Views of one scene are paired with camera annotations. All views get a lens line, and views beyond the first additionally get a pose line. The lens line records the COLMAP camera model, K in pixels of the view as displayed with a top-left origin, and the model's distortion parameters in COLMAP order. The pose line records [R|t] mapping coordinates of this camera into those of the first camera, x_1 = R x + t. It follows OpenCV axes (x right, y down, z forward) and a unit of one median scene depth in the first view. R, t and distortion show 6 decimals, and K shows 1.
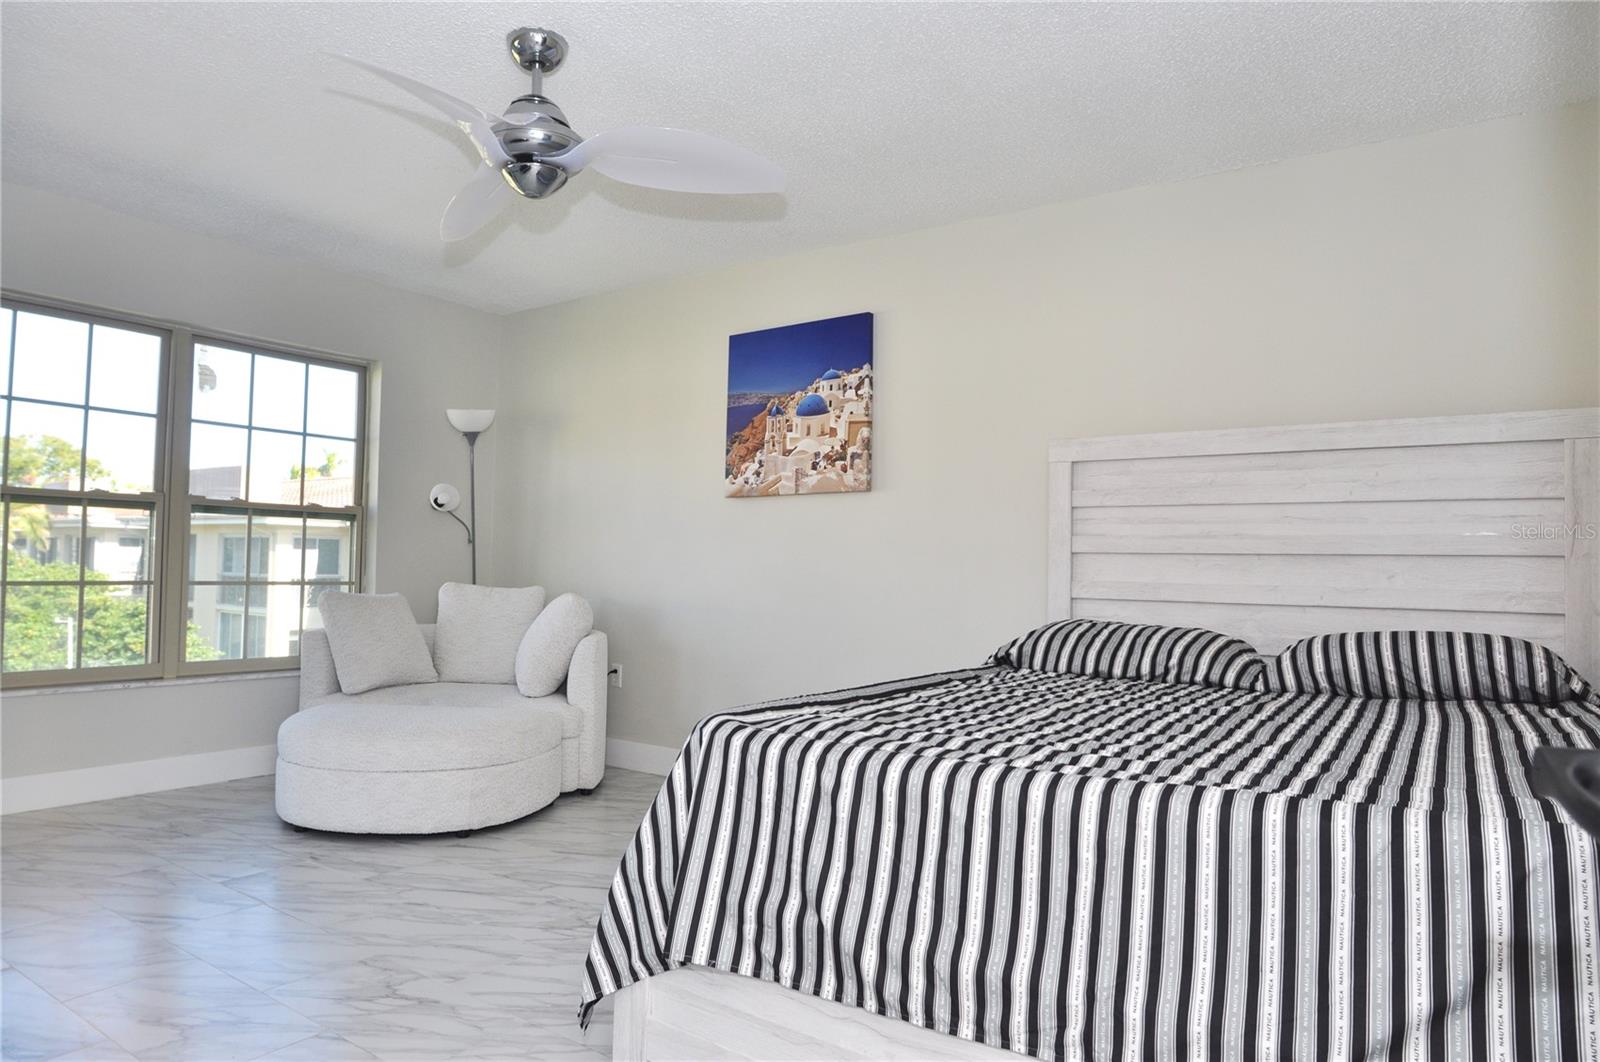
lens RADIAL K [[985.6, 0, 801.4], [0, 985.6, 534.7], [0, 0, 1]] dist [-0.062020, 0.032205]
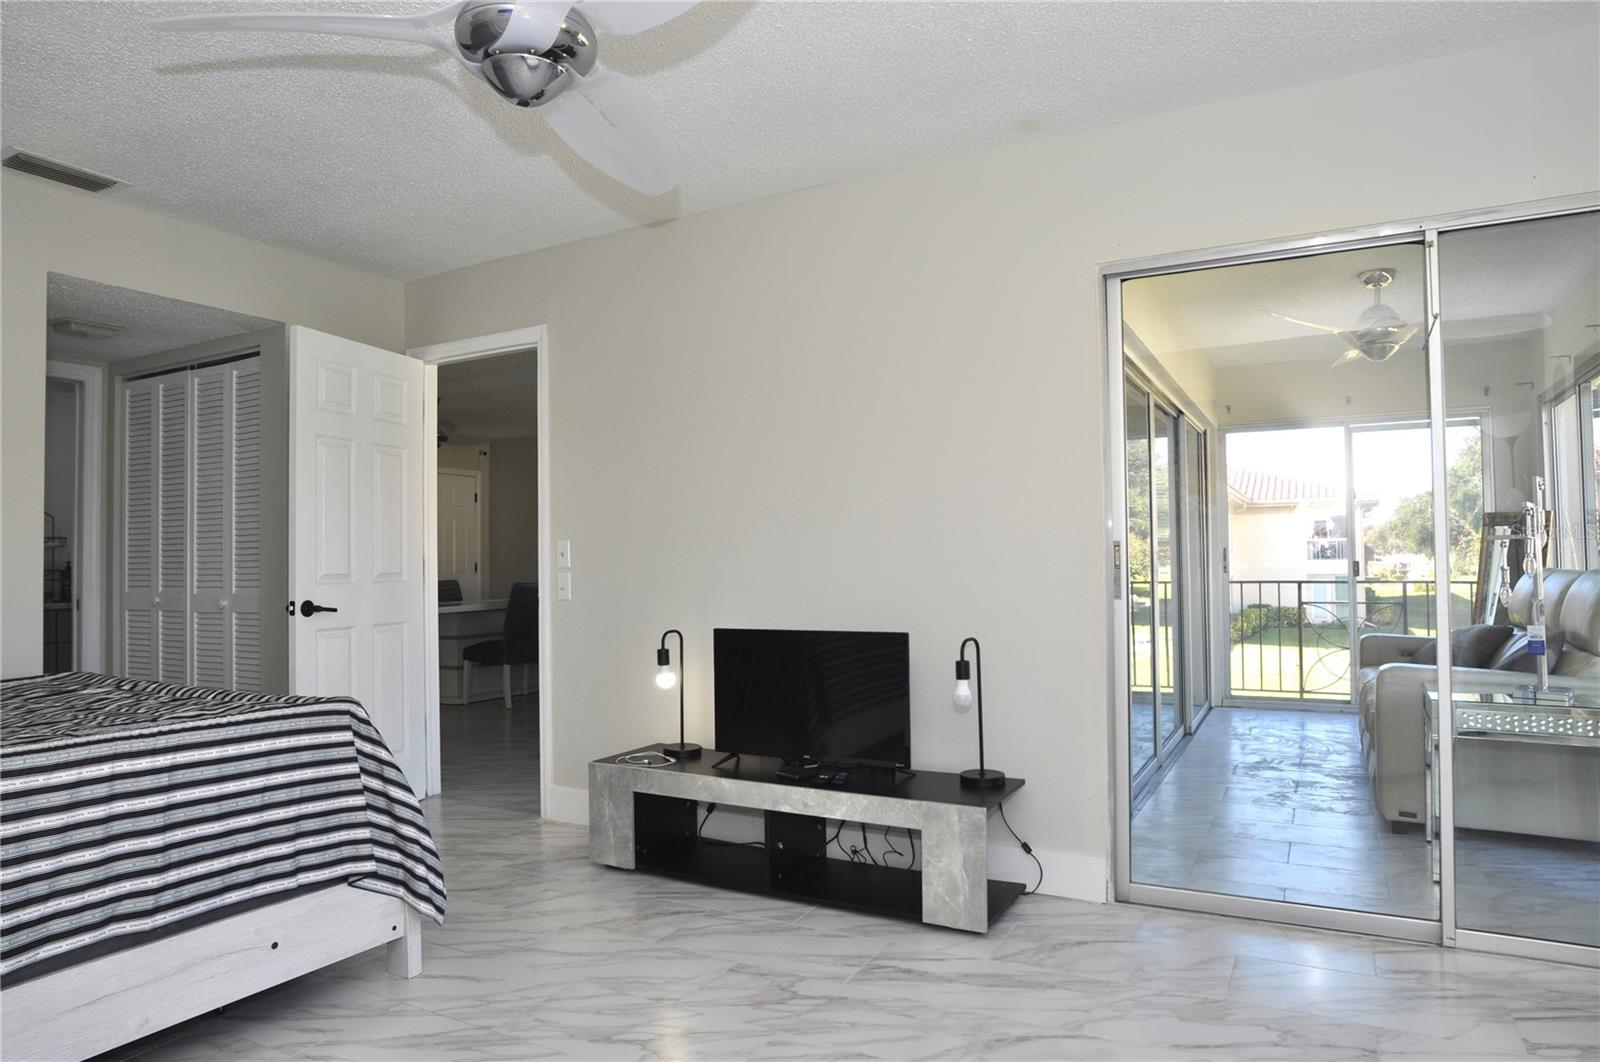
lens RADIAL K [[985.6, 0, 802.2], [0, 985.6, 531.3], [0, 0, 1]] dist [-0.062020, 0.032205]
pose [[-0.992864, -0.009947, -0.118834, -0.252819], [-0.002274, 0.997913, -0.064534, 0.019037], [0.119228, -0.063804, -0.990815, 1.098819]]
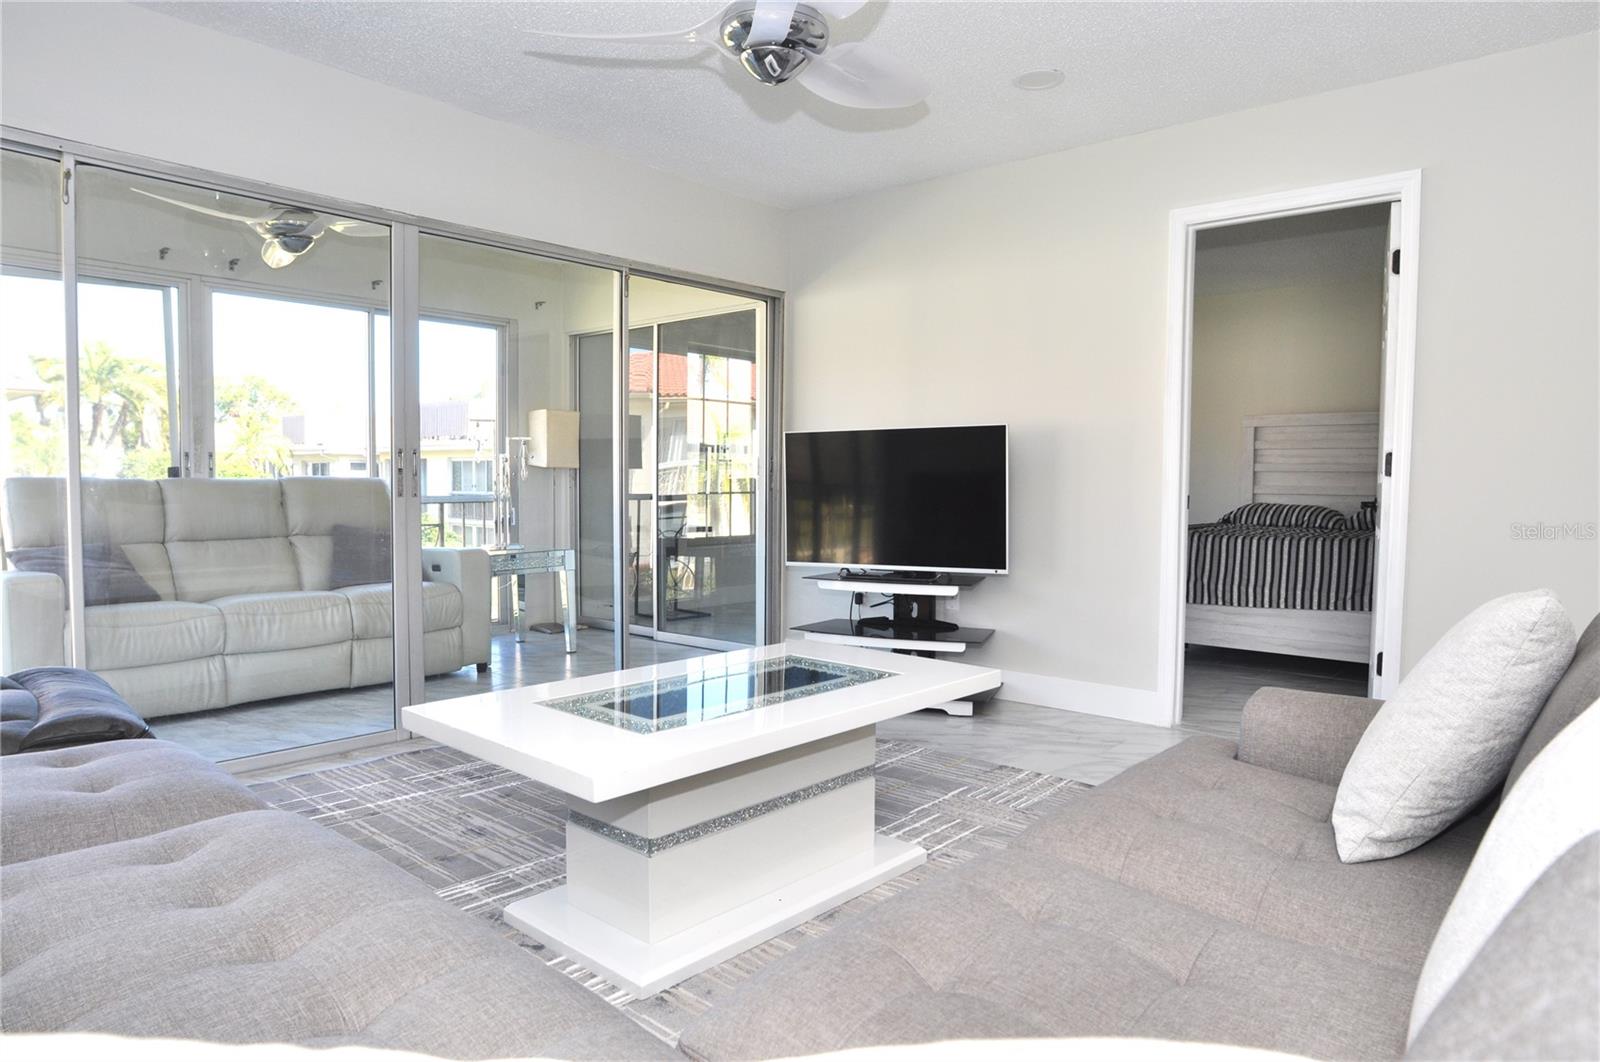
lens RADIAL K [[985.6, 0, 795.5], [0, 985.6, 536.1], [0, 0, 1]] dist [-0.062020, 0.032205]
pose [[0.994473, -0.005808, -0.104827, -0.390294], [0.015122, 0.995981, 0.088275, -0.034893], [0.103893, -0.089373, 0.990565, -0.948276]]
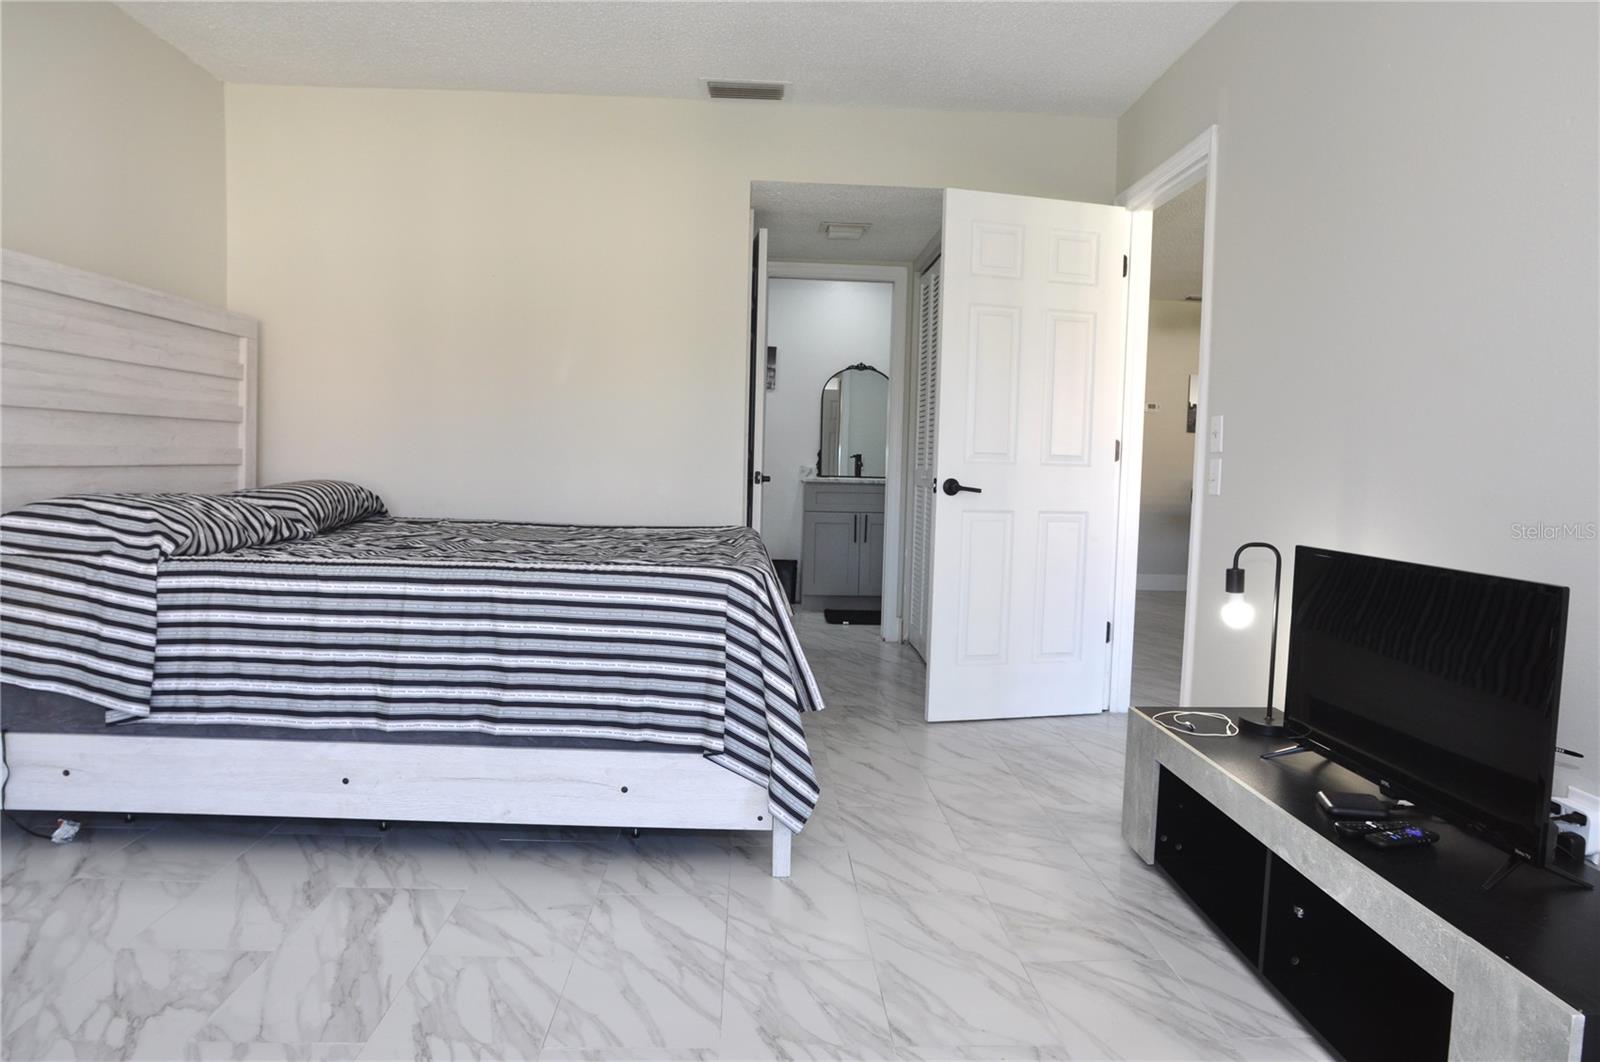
lens RADIAL K [[985.6, 0, 801.4], [0, 985.6, 530.7], [0, 0, 1]] dist [-0.062020, 0.032205]
pose [[-0.615272, -0.092020, 0.782926, -0.520682], [-0.063246, 0.995724, 0.067329, 0.021518], [-0.785774, -0.008092, -0.618461, 0.788205]]
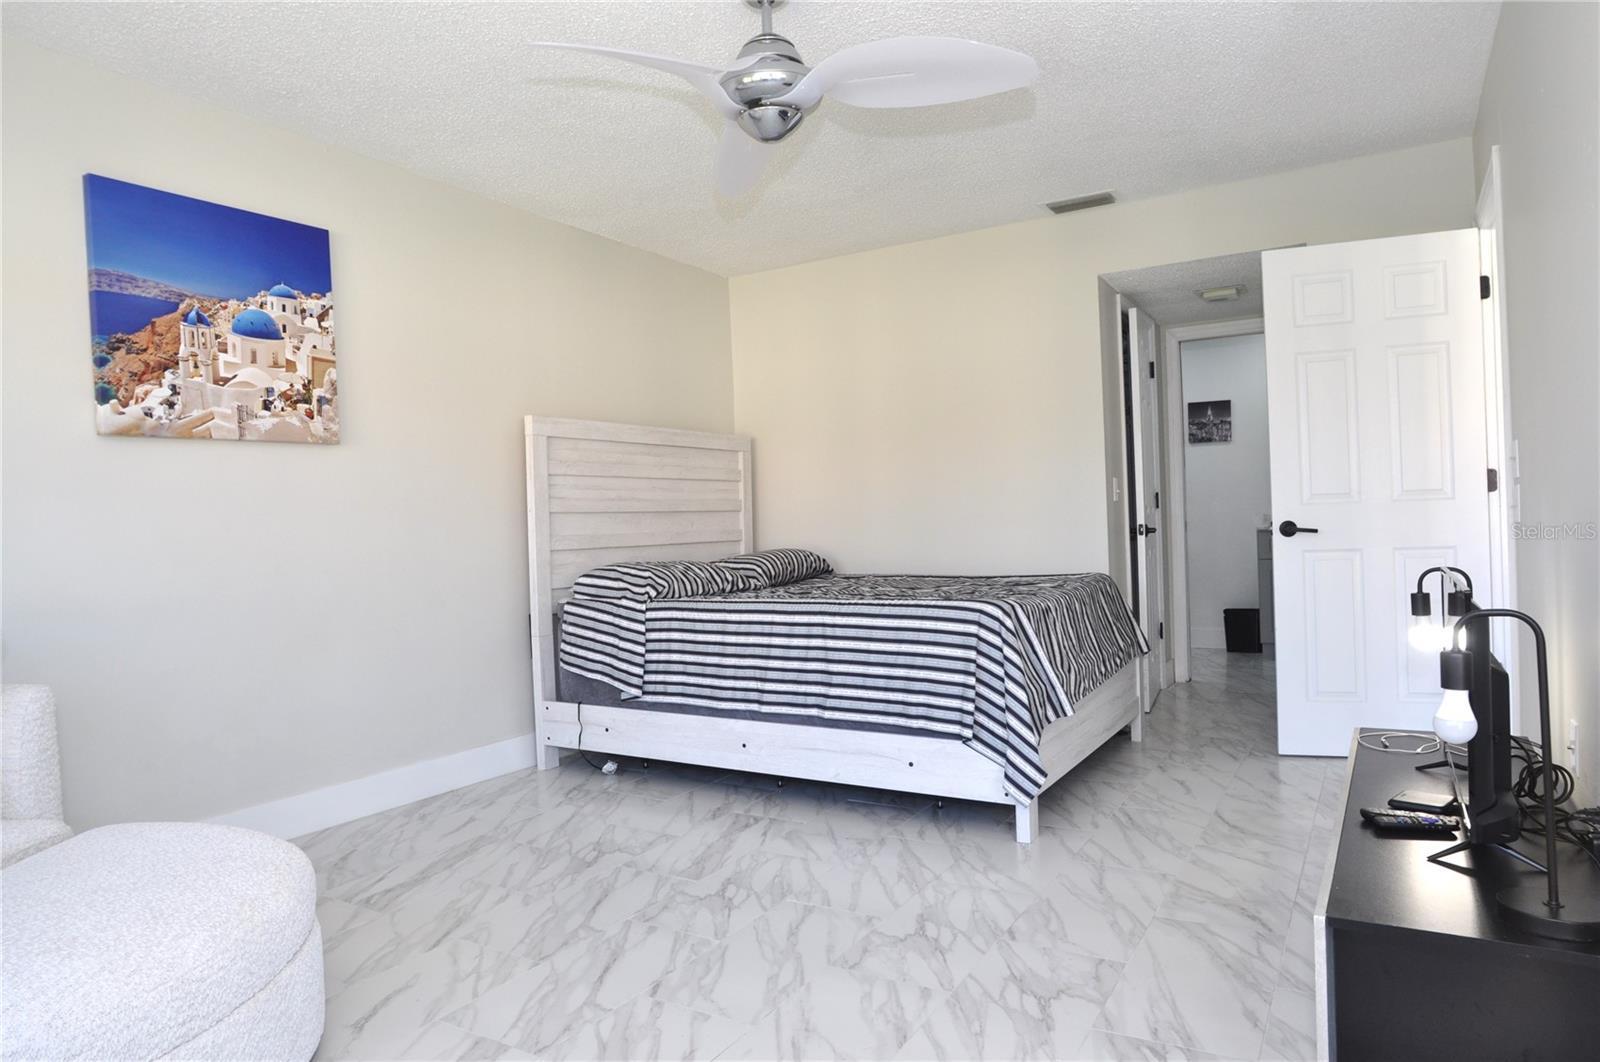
lens RADIAL K [[985.6, 0, 803.0], [0, 985.6, 533.2], [0, 0, 1]] dist [-0.062020, 0.032205]
pose [[-0.076011, -0.023305, 0.996835, -0.791384], [0.004109, 0.999711, 0.023685, 0.013826], [-0.997099, 0.005896, -0.075893, 0.659591]]
